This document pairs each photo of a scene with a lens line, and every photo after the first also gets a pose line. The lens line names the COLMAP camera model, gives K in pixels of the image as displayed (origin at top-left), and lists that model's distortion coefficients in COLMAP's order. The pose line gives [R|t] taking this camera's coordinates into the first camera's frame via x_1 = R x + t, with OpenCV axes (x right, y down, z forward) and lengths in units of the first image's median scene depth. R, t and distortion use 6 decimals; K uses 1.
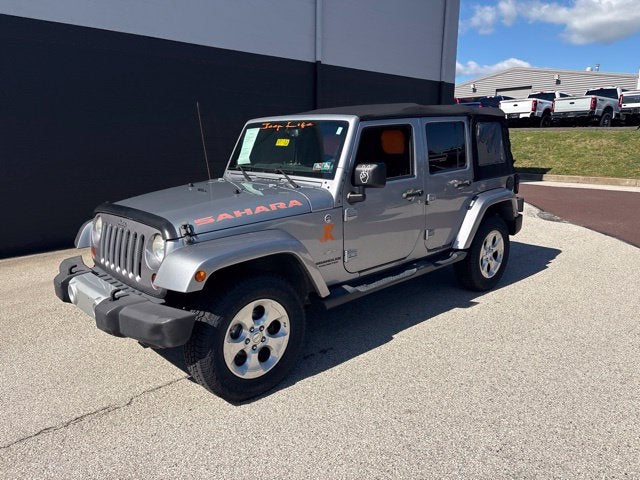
lens RADIAL K [[484.6, 0, 322.3], [0, 484.6, 237.7], [0, 0, 1]] dist [0.060356, -0.064866]
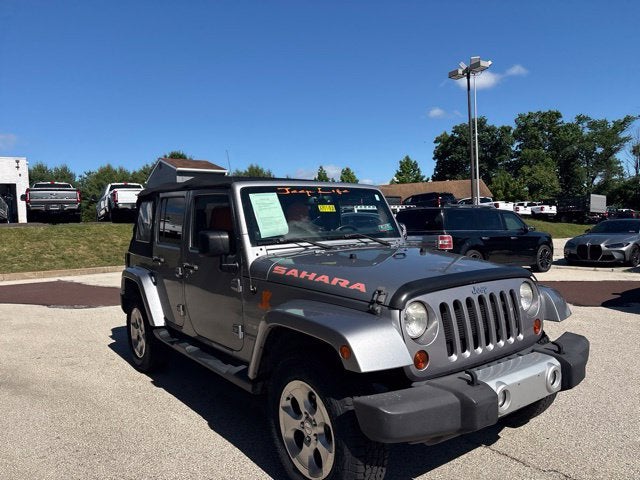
lens RADIAL K [[484.6, 0, 322.3], [0, 484.6, 237.7], [0, 0, 1]] dist [0.060356, -0.064866]
pose [[0.115664, -0.030184, 0.992830, -1.010985], [0.236852, 0.971544, 0.001944, -0.144169], [-0.964636, 0.234929, 0.119521, 0.905748]]
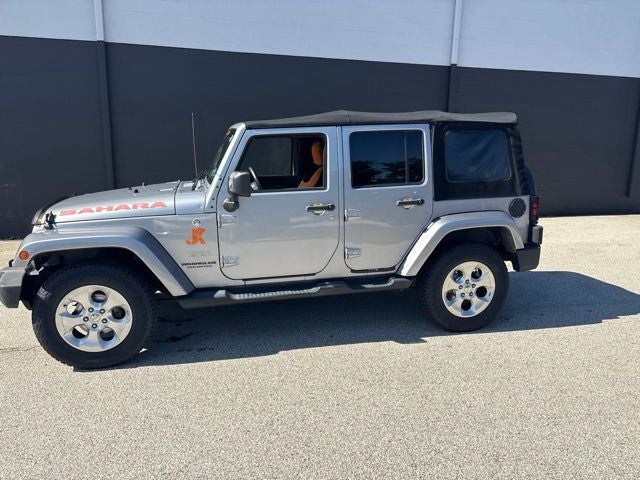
lens RADIAL K [[485.0, 0, 321.6], [0, 485.0, 243.3], [0, 0, 1]] dist [0.053546, -0.066666]
pose [[0.865953, 0.114253, -0.486899, 0.646008], [-0.115816, 0.992903, 0.027010, -0.046331], [0.486530, 0.033001, 0.873040, 0.182829]]
